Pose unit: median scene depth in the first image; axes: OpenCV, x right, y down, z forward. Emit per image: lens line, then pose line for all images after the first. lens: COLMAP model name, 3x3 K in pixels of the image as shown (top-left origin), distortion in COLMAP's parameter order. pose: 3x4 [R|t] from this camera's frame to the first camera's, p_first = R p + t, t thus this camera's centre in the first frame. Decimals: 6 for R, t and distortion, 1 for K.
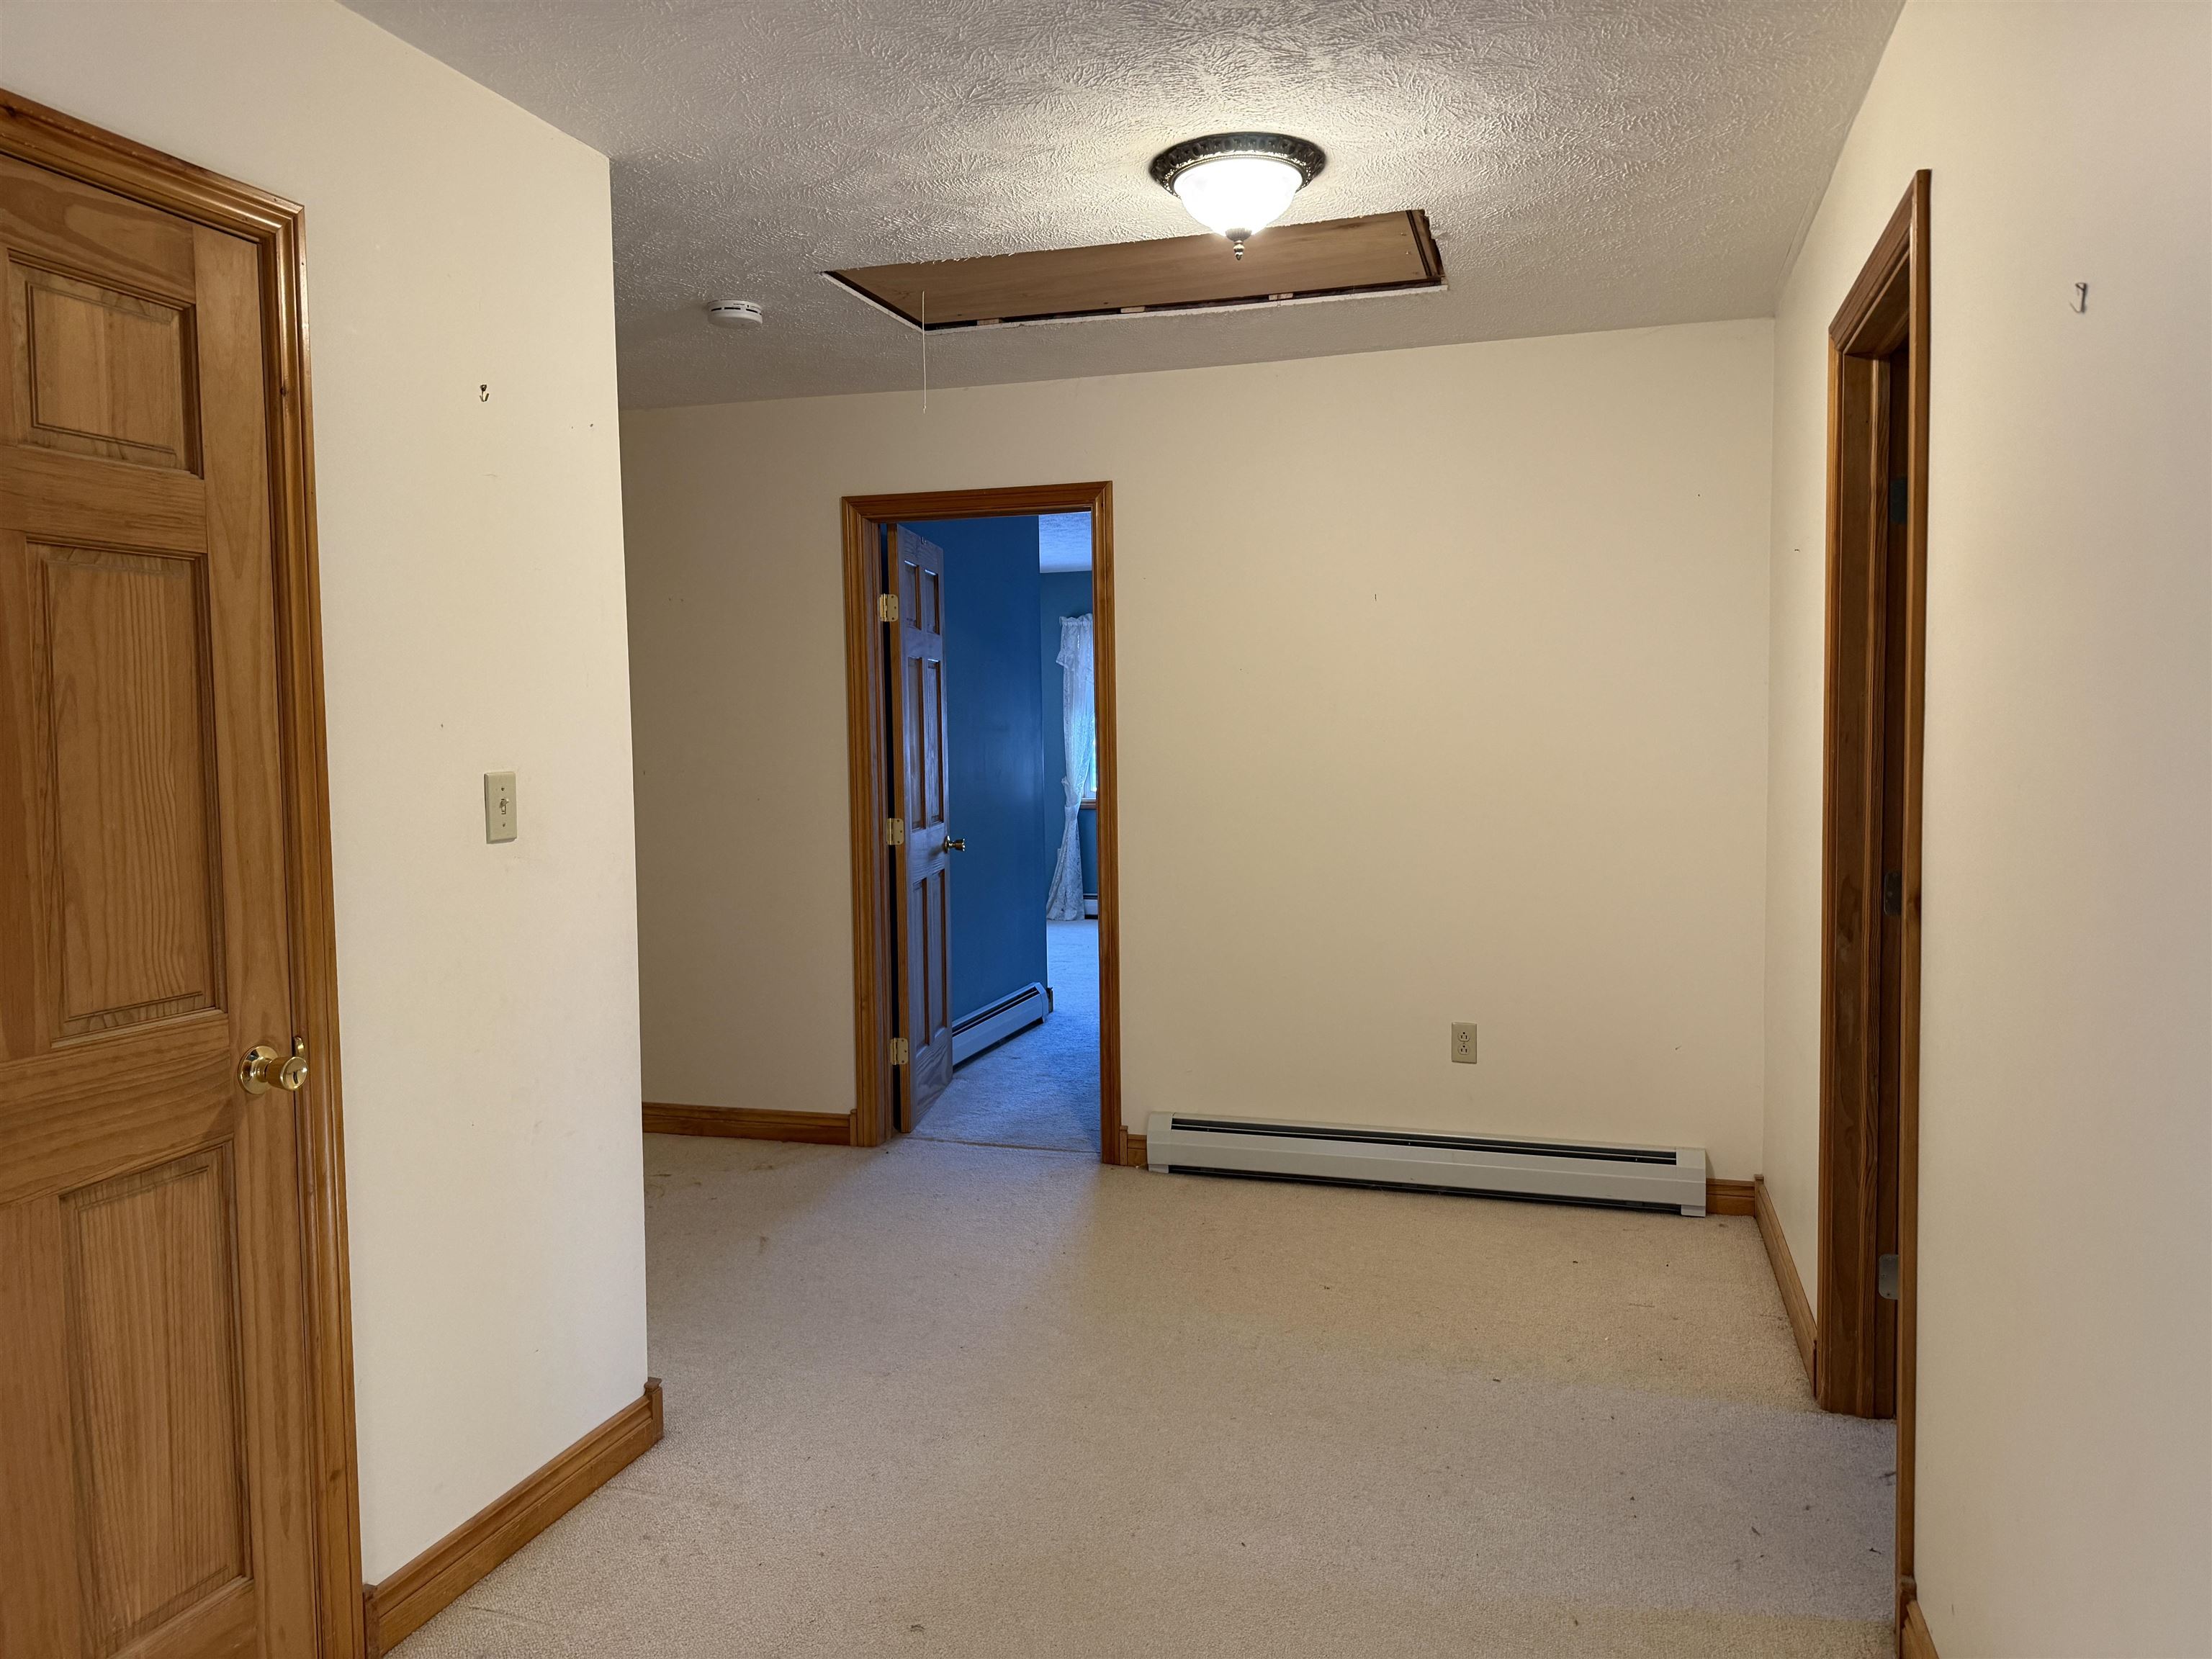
lens RADIAL K [[1560.1, 0, 1106.6], [0, 1560.1, 821.6], [0, 0, 1]] dist [0.048581, -0.044471]
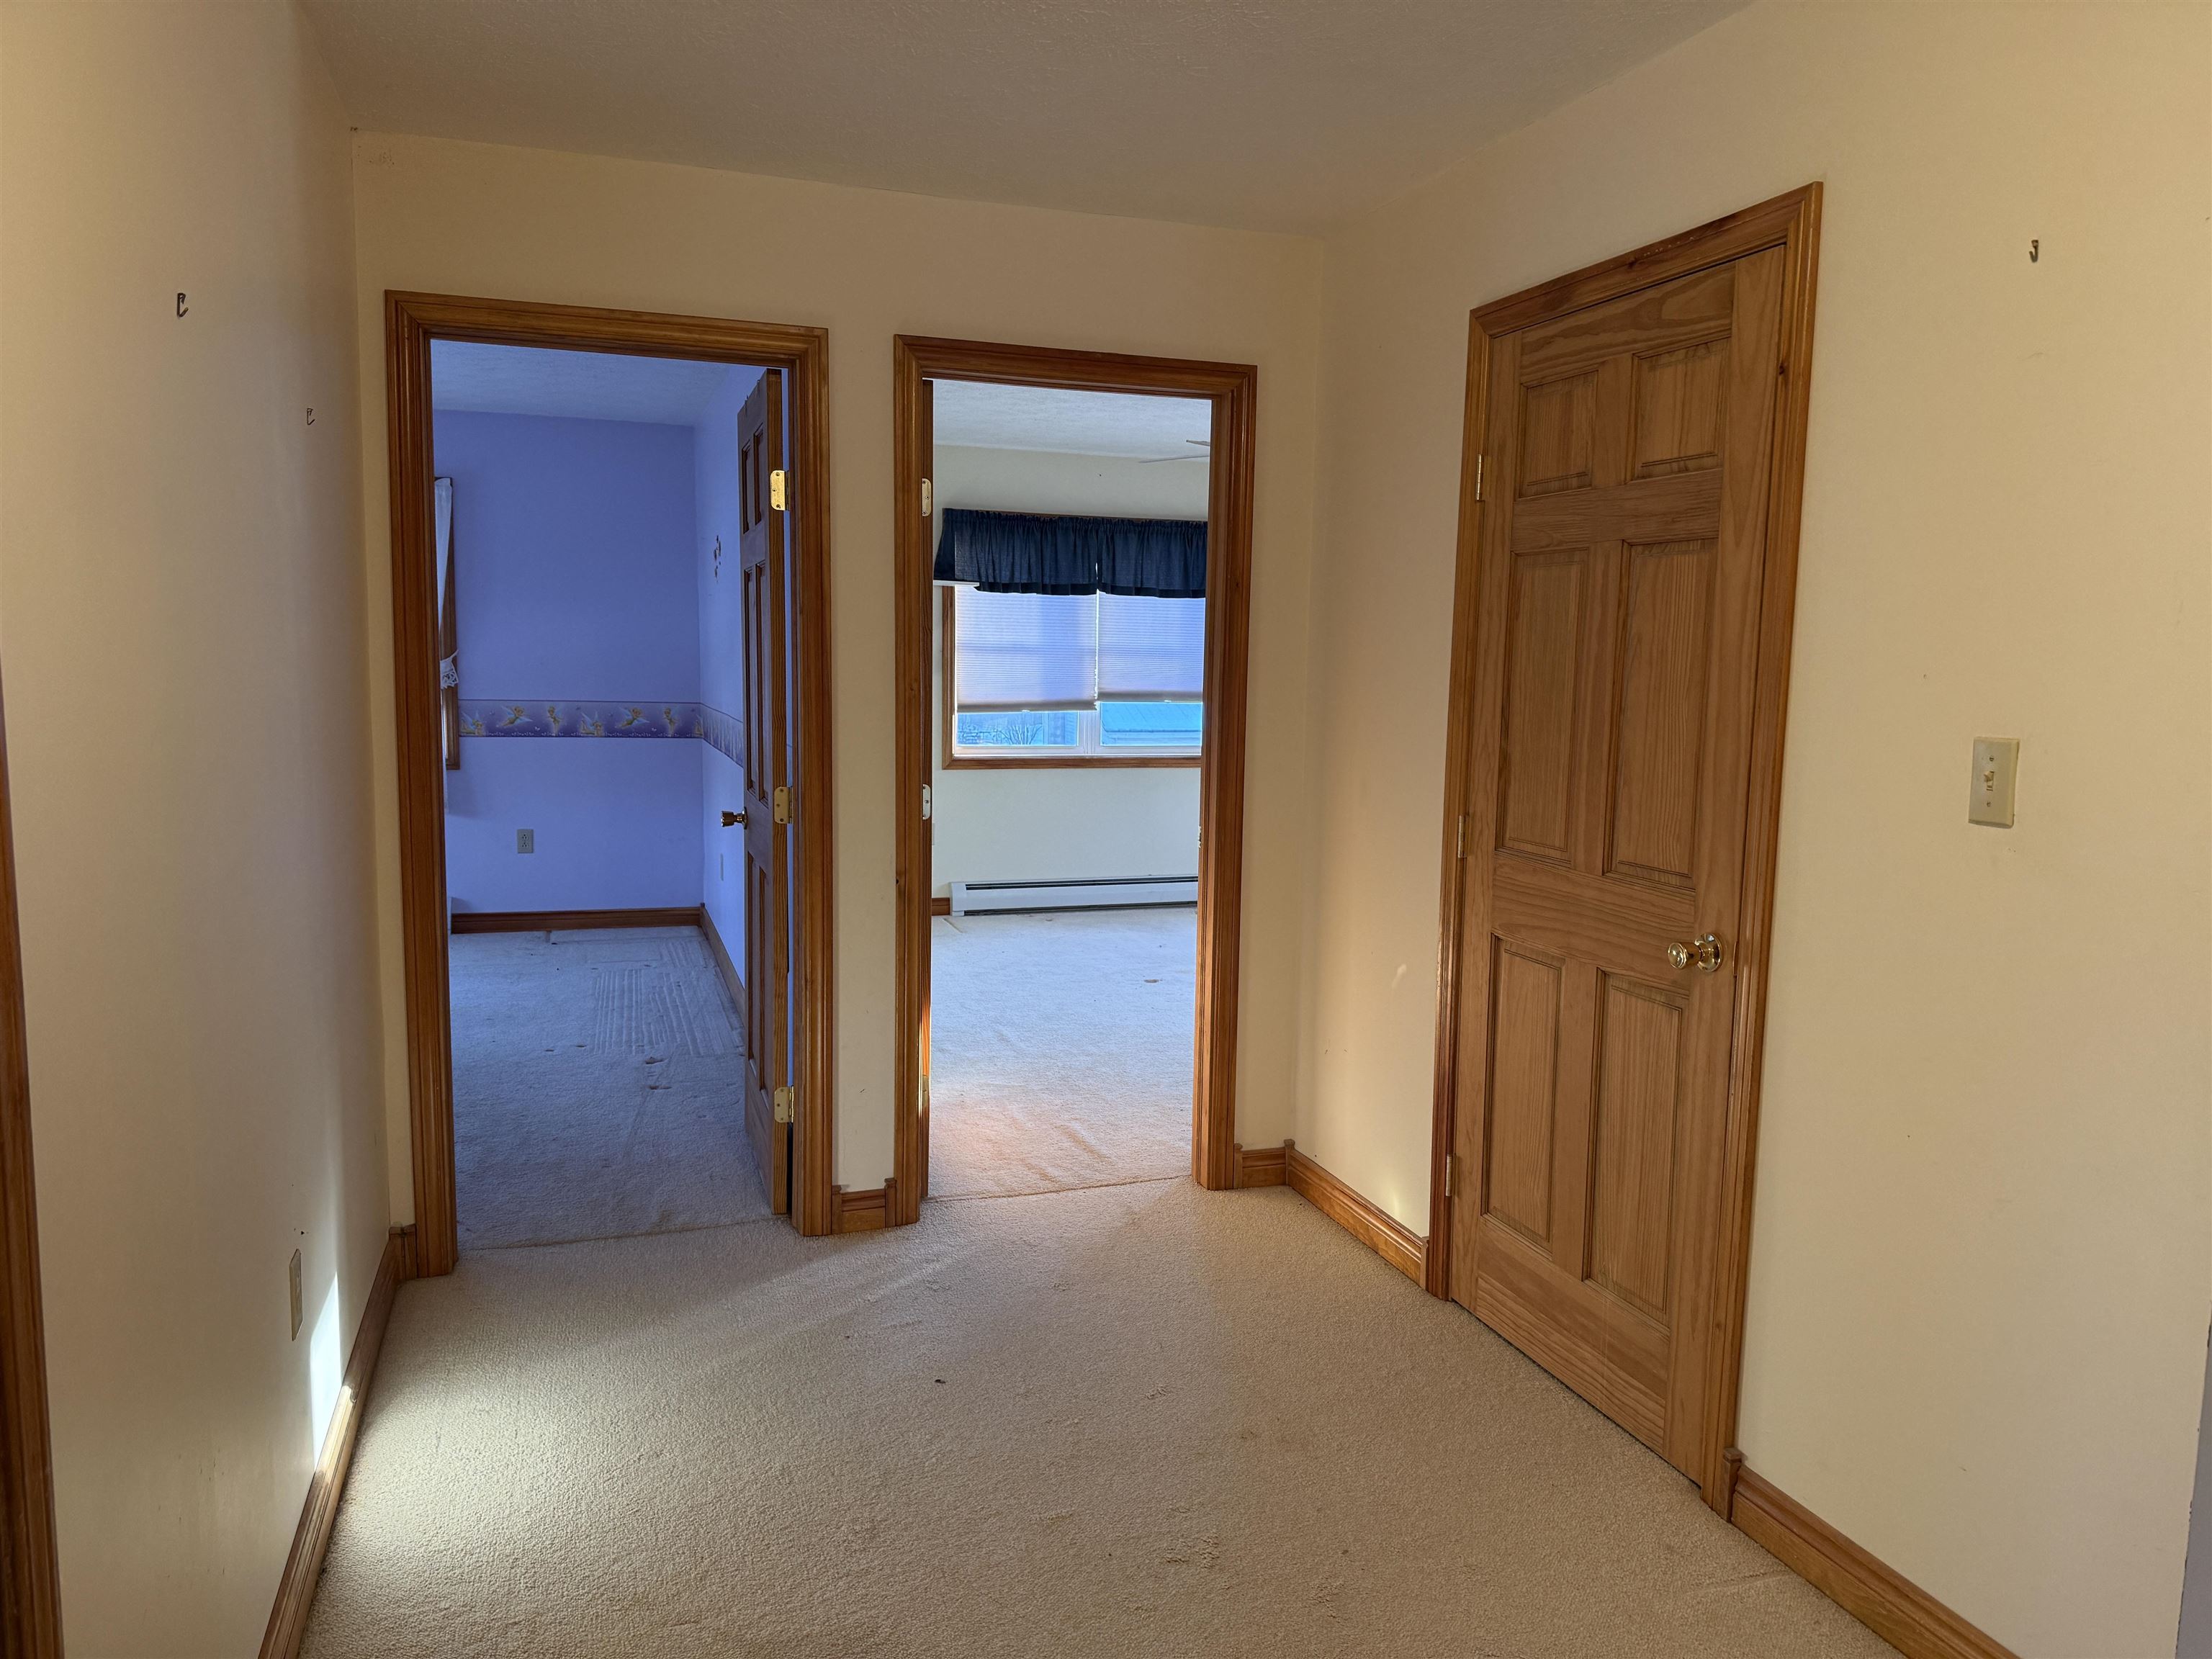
lens RADIAL K [[1560.1, 0, 1127.0], [0, 1560.1, 829.6], [0, 0, 1]] dist [0.048581, -0.044471]
pose [[-0.803501, 0.071485, -0.590995, 0.559959], [-0.040501, 0.983899, 0.174073, -0.135599], [0.593923, 0.163804, -0.787669, 1.747823]]
